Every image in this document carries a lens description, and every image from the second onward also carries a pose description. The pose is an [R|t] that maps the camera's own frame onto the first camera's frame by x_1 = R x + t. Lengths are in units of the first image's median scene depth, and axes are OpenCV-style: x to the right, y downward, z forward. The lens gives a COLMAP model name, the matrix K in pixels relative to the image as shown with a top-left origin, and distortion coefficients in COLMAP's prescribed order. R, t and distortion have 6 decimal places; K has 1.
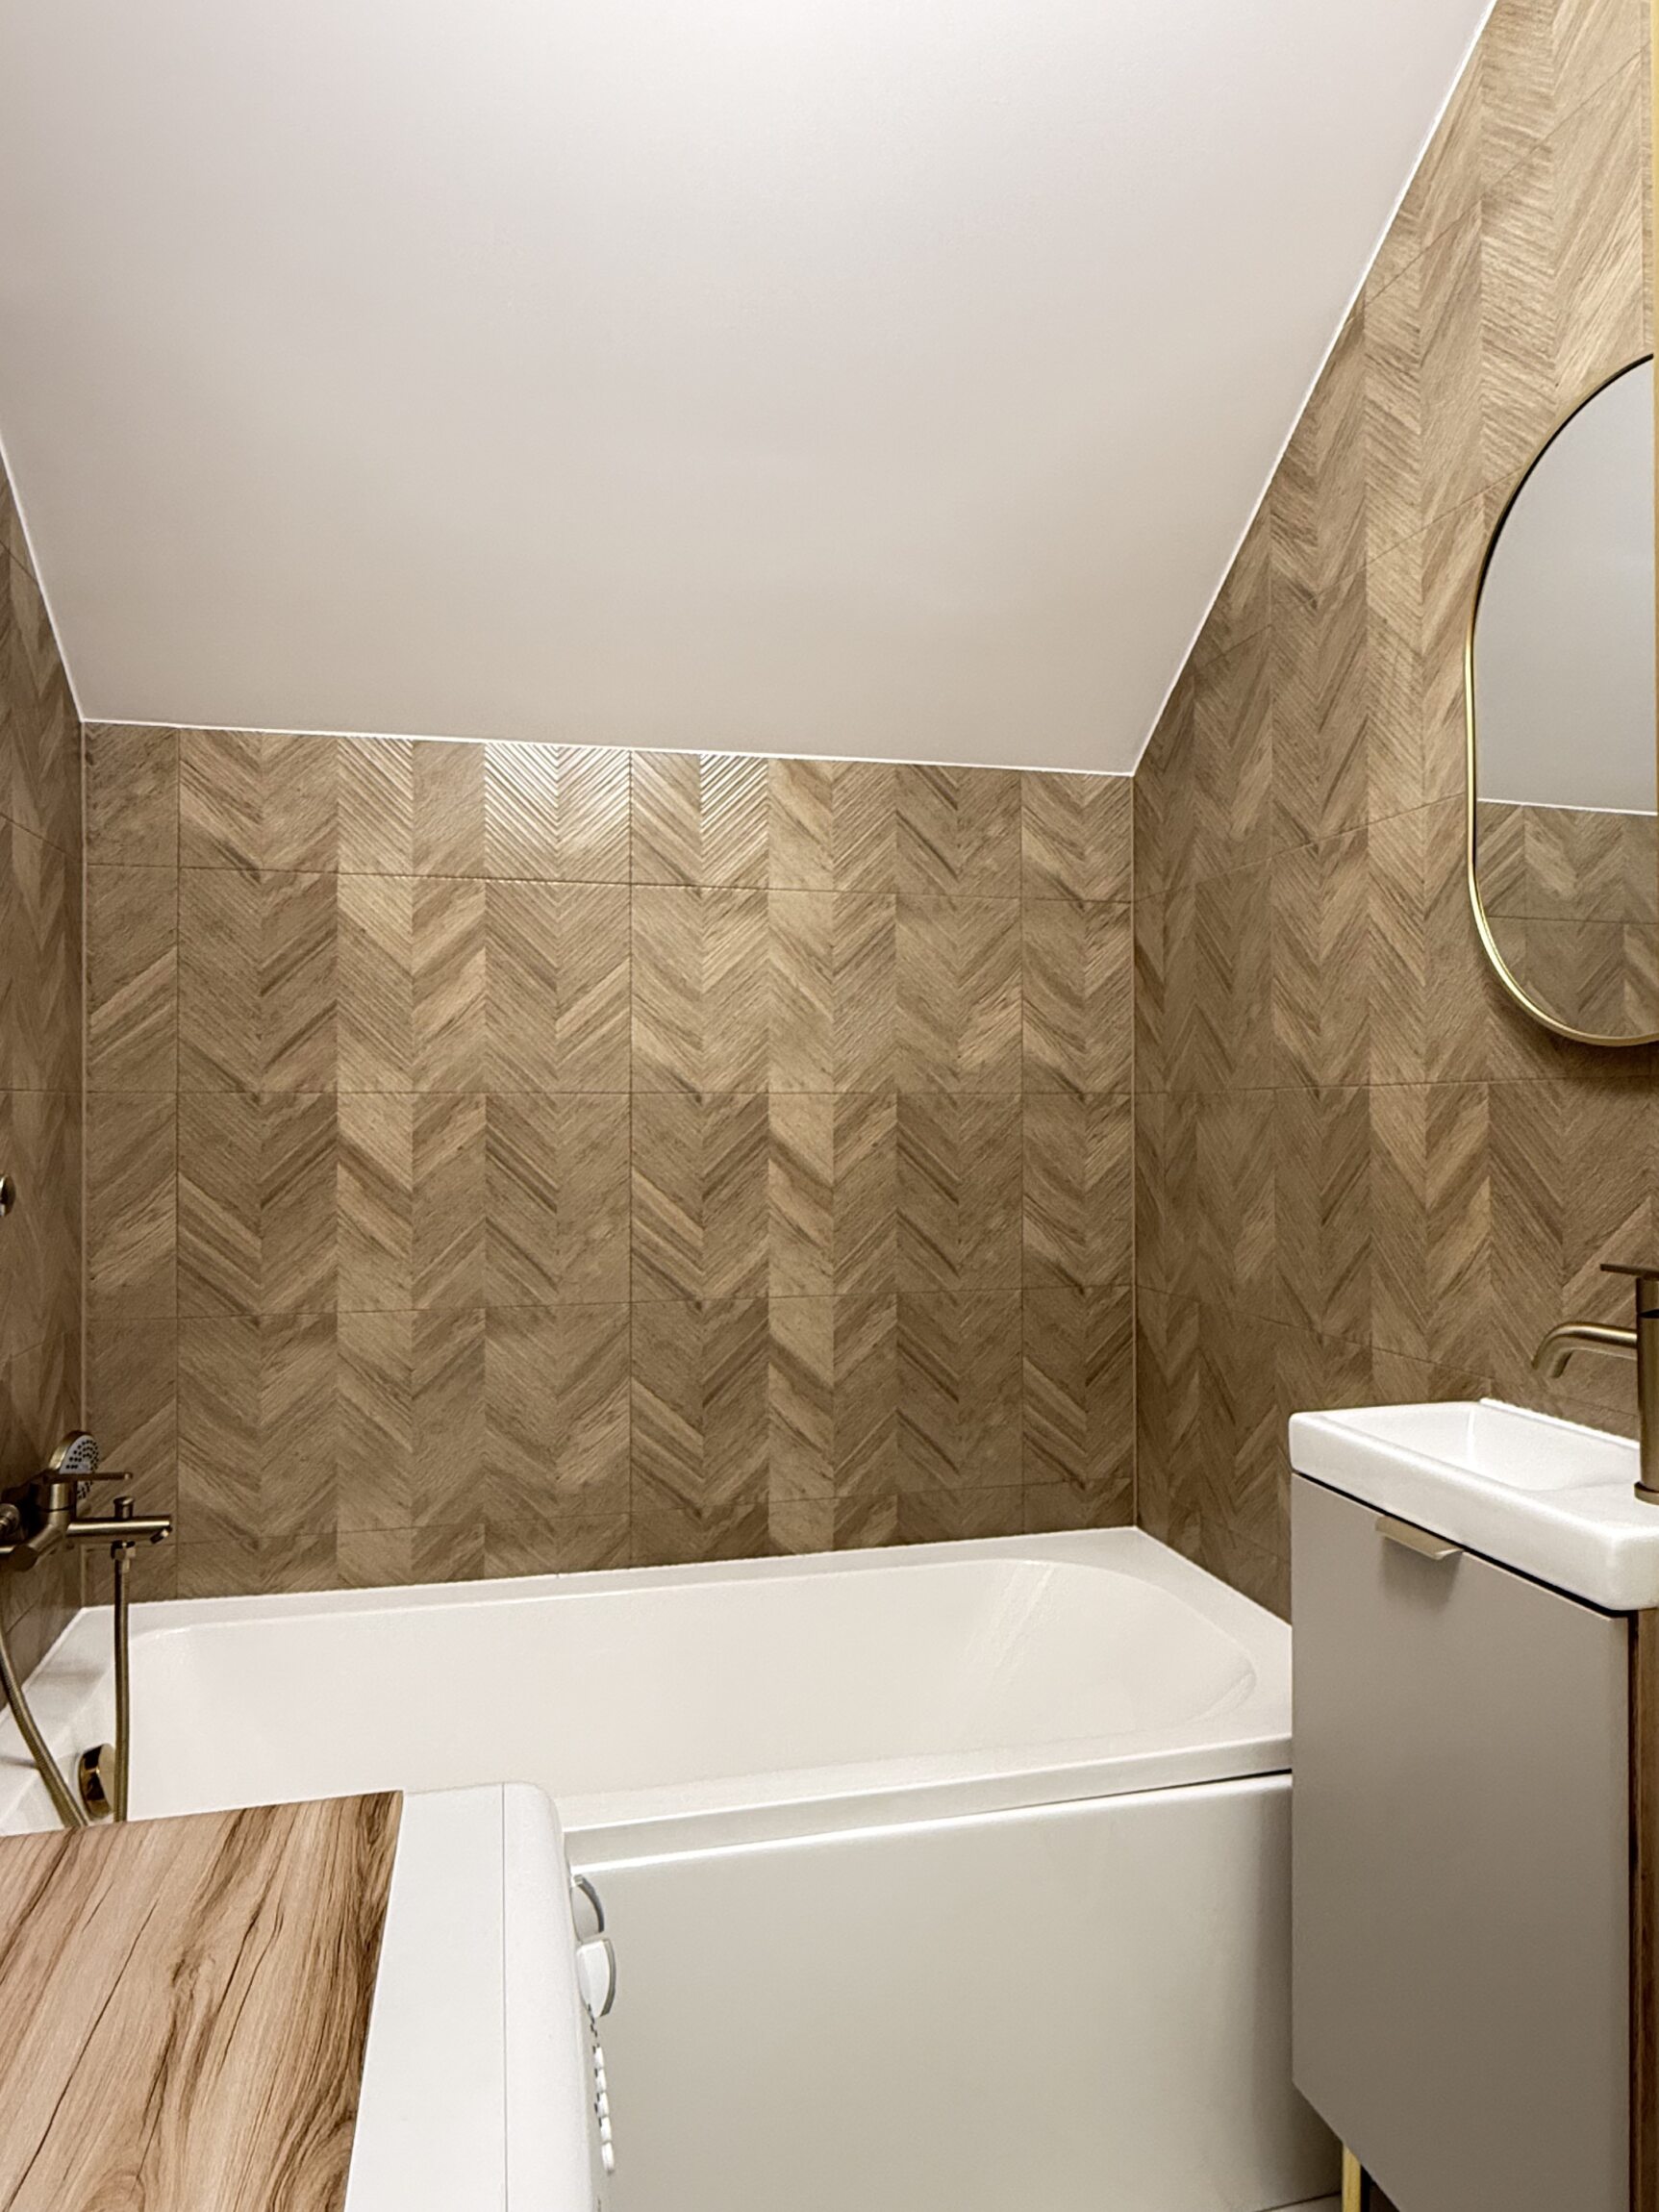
lens RADIAL K [[1403.2, 0, 836.2], [0, 1403.2, 1098.4], [0, 0, 1]] dist [0.001088, -0.000341]
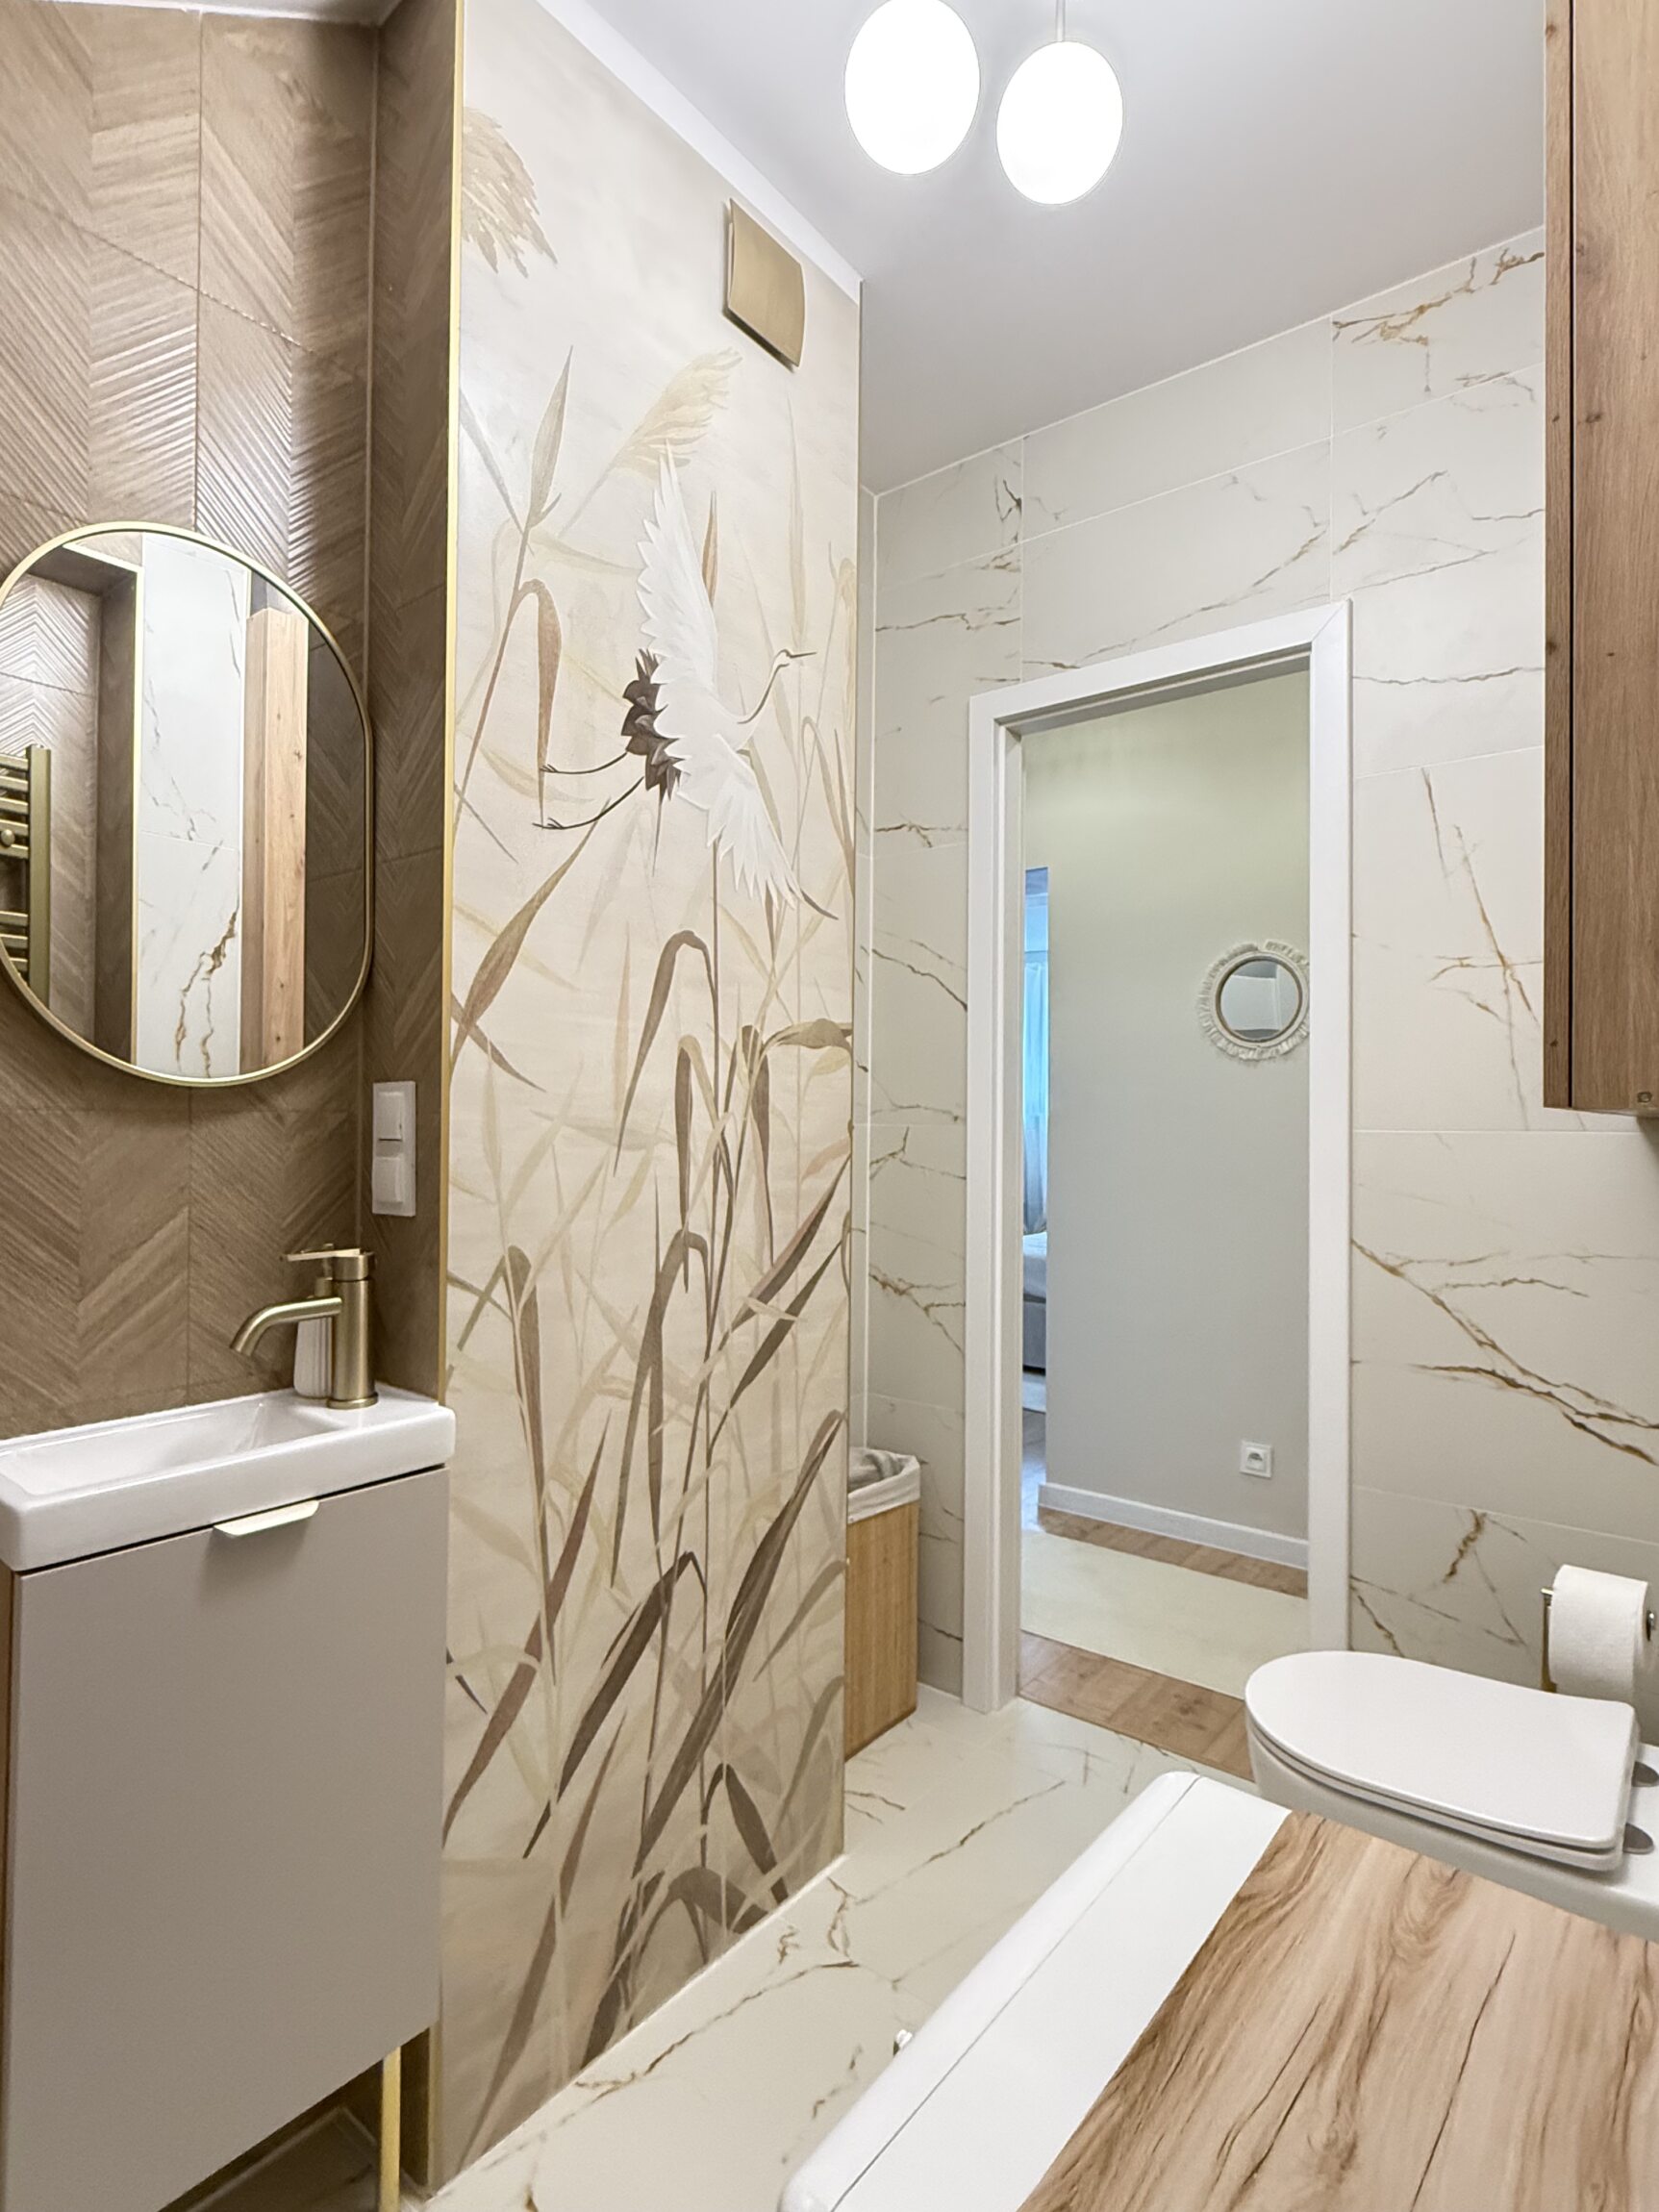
lens RADIAL K [[1152.7, 0, 829.5], [0, 1152.7, 1106.0], [0, 0, 1]] dist [0.000555, -0.000098]
pose [[-0.610518, 0.007395, 0.791968, -0.365292], [-0.013650, 0.999710, -0.019857, -0.005013], [-0.791885, -0.022934, -0.610240, 0.739370]]
